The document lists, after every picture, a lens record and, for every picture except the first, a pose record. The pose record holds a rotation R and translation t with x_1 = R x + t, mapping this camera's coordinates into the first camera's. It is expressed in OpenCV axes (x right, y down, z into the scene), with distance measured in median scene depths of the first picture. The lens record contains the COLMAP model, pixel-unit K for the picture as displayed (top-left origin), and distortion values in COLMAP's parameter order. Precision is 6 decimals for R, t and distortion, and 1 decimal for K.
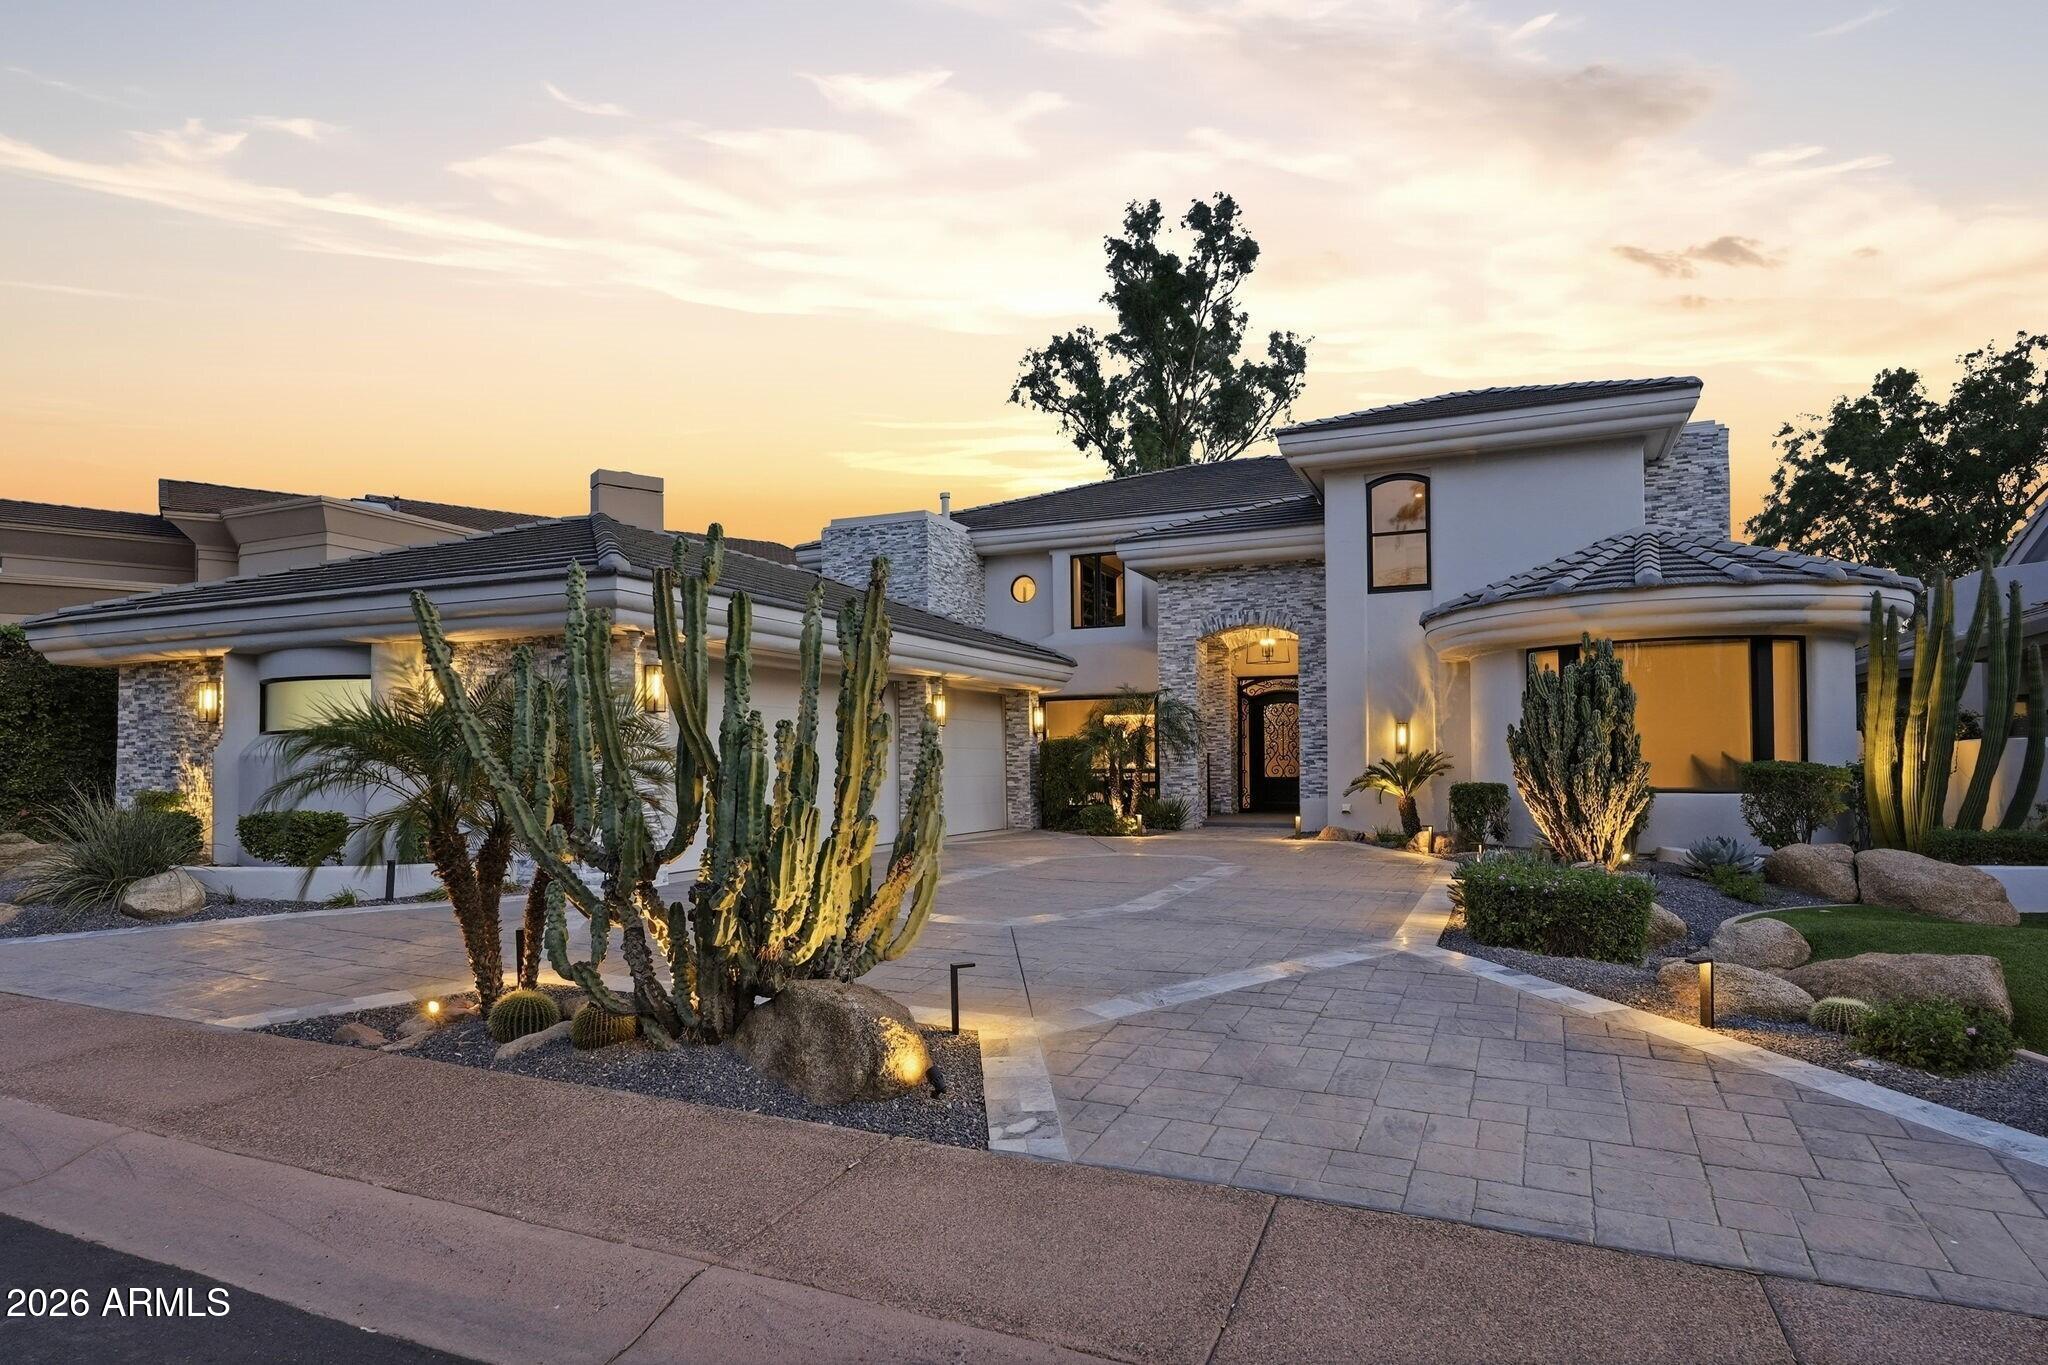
lens RADIAL K [[1151.8, 0, 1014.4], [0, 1151.8, 739.3], [0, 0, 1]] dist [-0.002322, -0.000572]
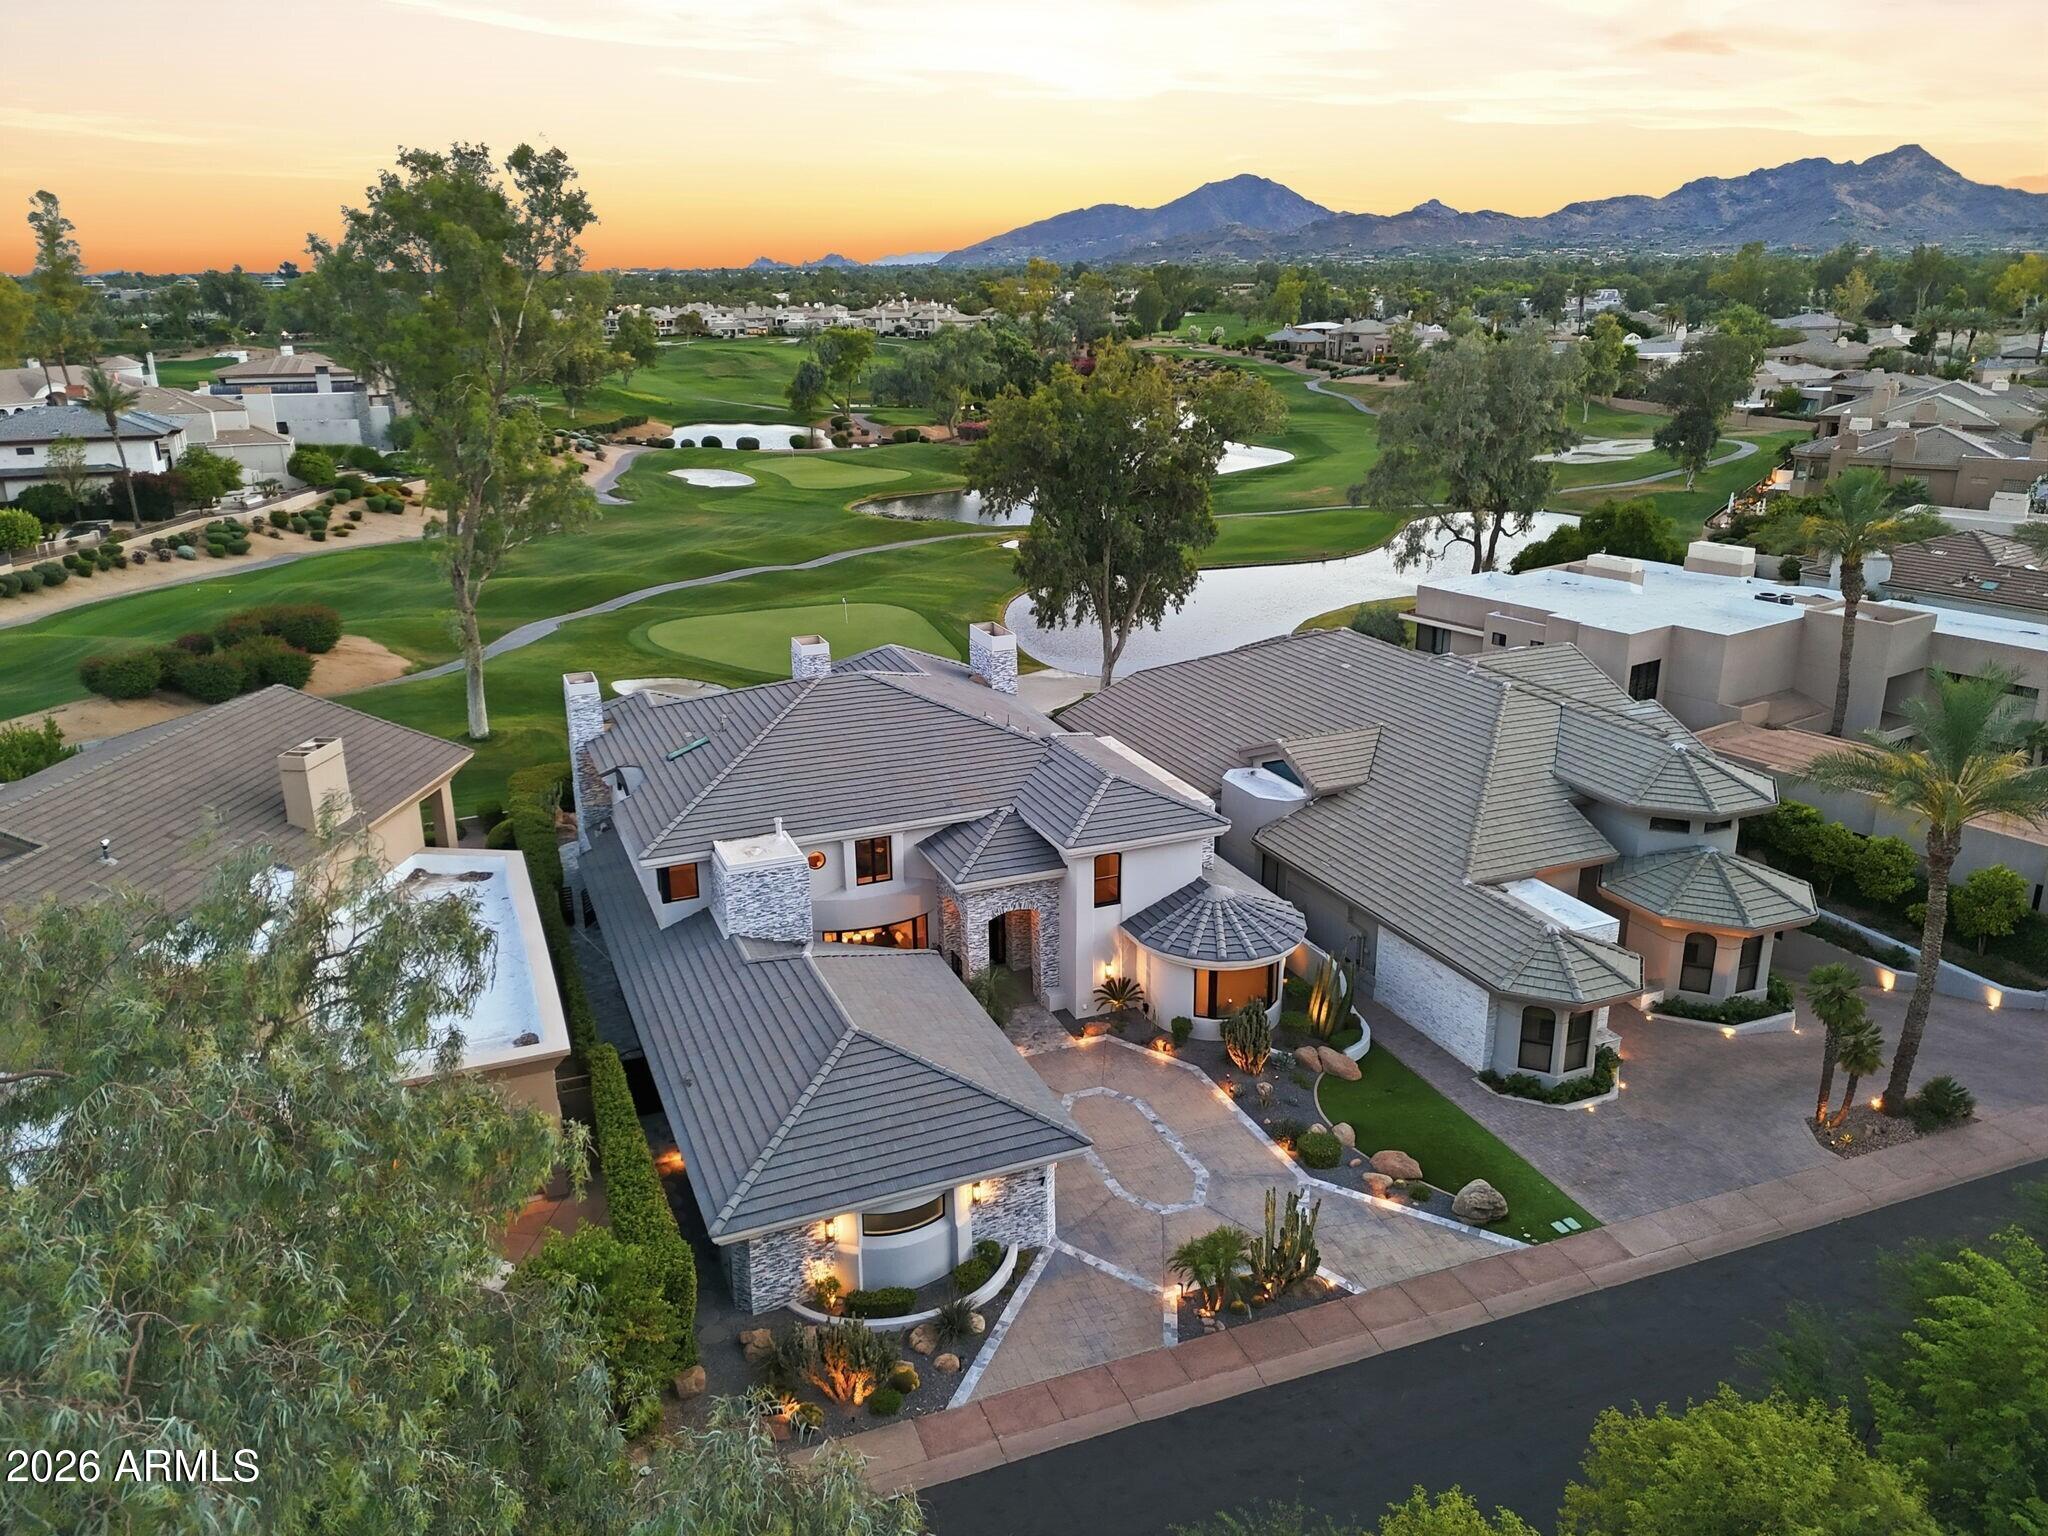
lens RADIAL K [[1495.0, 0, 1024.0], [0, 1495.0, 768.0], [0, 0, 1]] dist [0.127019, -0.209330]
pose [[0.693458, -0.226694, 0.683905, -2.054511], [-0.012340, 0.945336, 0.325863, -1.638048], [-0.720392, -0.234412, 0.652753, -0.774991]]
